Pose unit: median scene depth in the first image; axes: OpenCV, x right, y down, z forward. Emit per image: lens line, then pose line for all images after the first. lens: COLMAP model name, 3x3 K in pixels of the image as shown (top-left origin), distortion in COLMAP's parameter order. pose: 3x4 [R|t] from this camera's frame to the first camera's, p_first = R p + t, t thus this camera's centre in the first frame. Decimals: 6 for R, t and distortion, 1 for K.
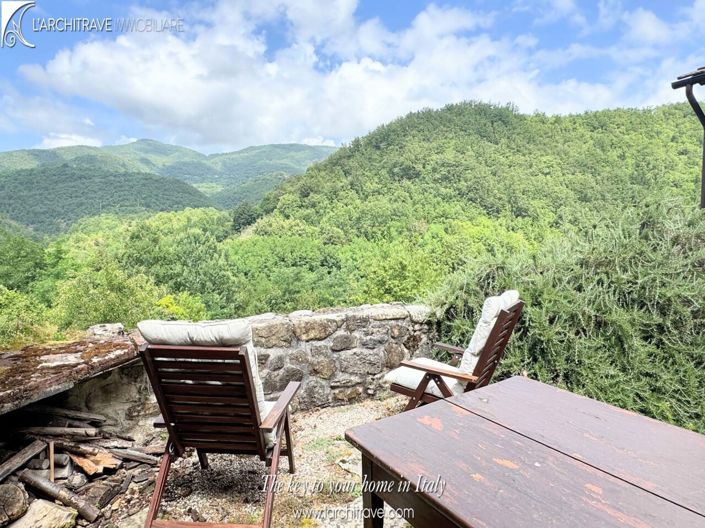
lens RADIAL K [[439.0, 0, 352.7], [0, 439.0, 264.5], [0, 0, 1]] dist [0.002294, 0.001032]
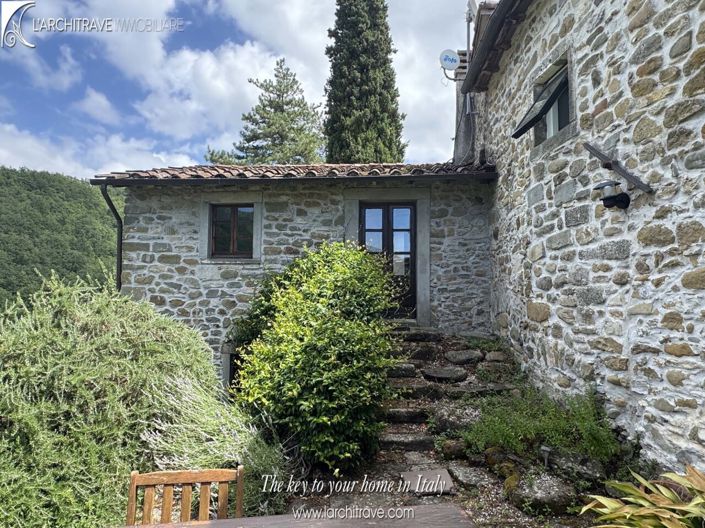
lens RADIAL K [[439.0, 0, 352.6], [0, 439.0, 263.4], [0, 0, 1]] dist [0.002294, 0.001032]
pose [[0.432725, 0.051920, 0.900030, 0.016509], [0.074177, 0.992905, -0.092941, -0.068563], [-0.898469, 0.106980, 0.425803, -0.117223]]
